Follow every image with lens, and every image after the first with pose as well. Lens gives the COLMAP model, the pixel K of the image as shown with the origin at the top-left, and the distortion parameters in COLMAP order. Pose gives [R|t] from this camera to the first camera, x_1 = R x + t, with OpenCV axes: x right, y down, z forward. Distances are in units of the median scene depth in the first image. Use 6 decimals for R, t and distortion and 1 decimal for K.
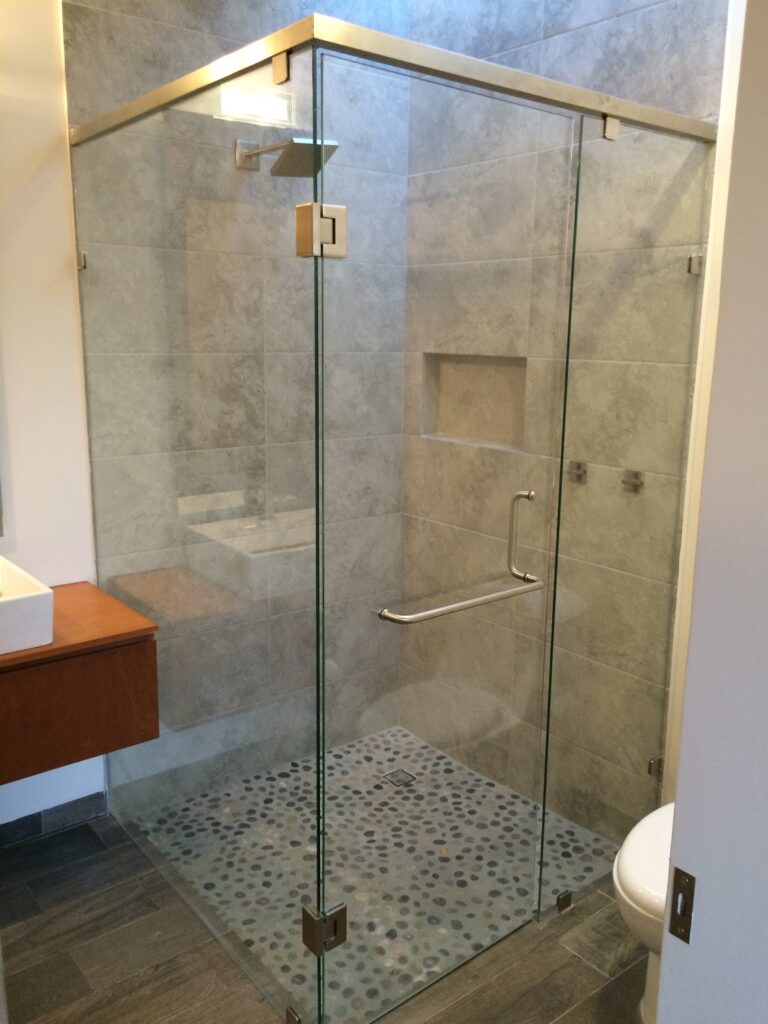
lens RADIAL K [[880.2, 0, 374.7], [0, 880.2, 539.8], [0, 0, 1]] dist [0.053565, -0.071487]
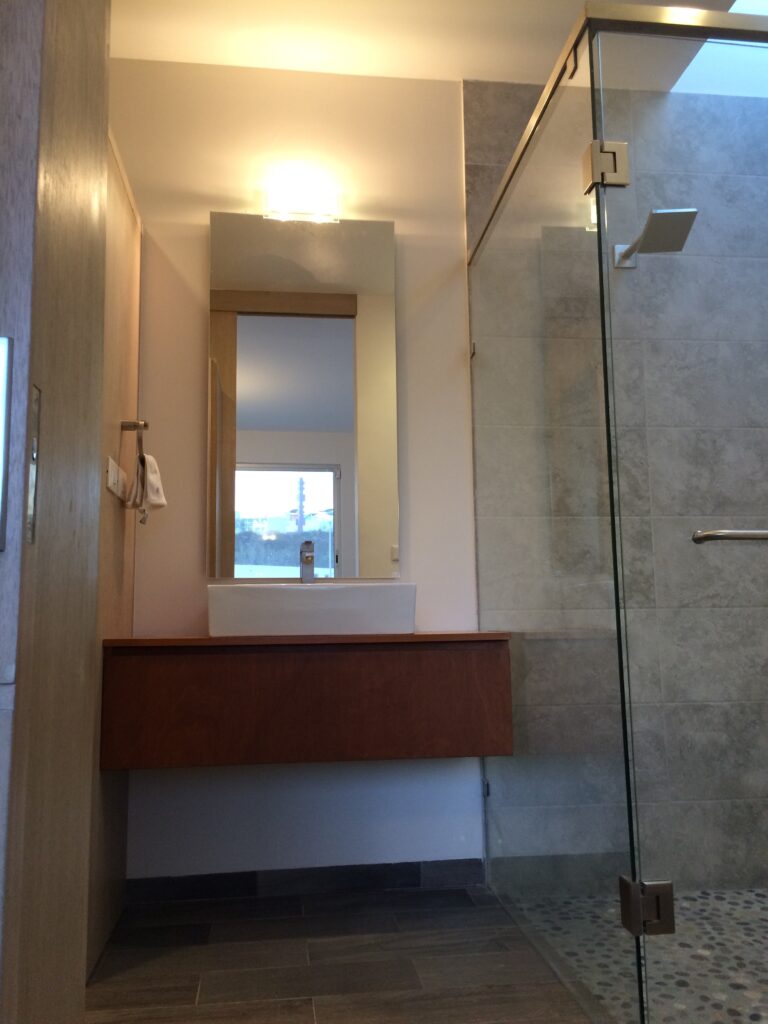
lens RADIAL K [[880.2, 0, 381.6], [0, 880.2, 521.4], [0, 0, 1]] dist [0.053565, -0.071487]
pose [[0.863146, -0.082747, -0.498129, 0.116780], [-0.082464, 0.950139, -0.300725, 0.234441], [0.498176, 0.300647, 0.813285, 0.040528]]
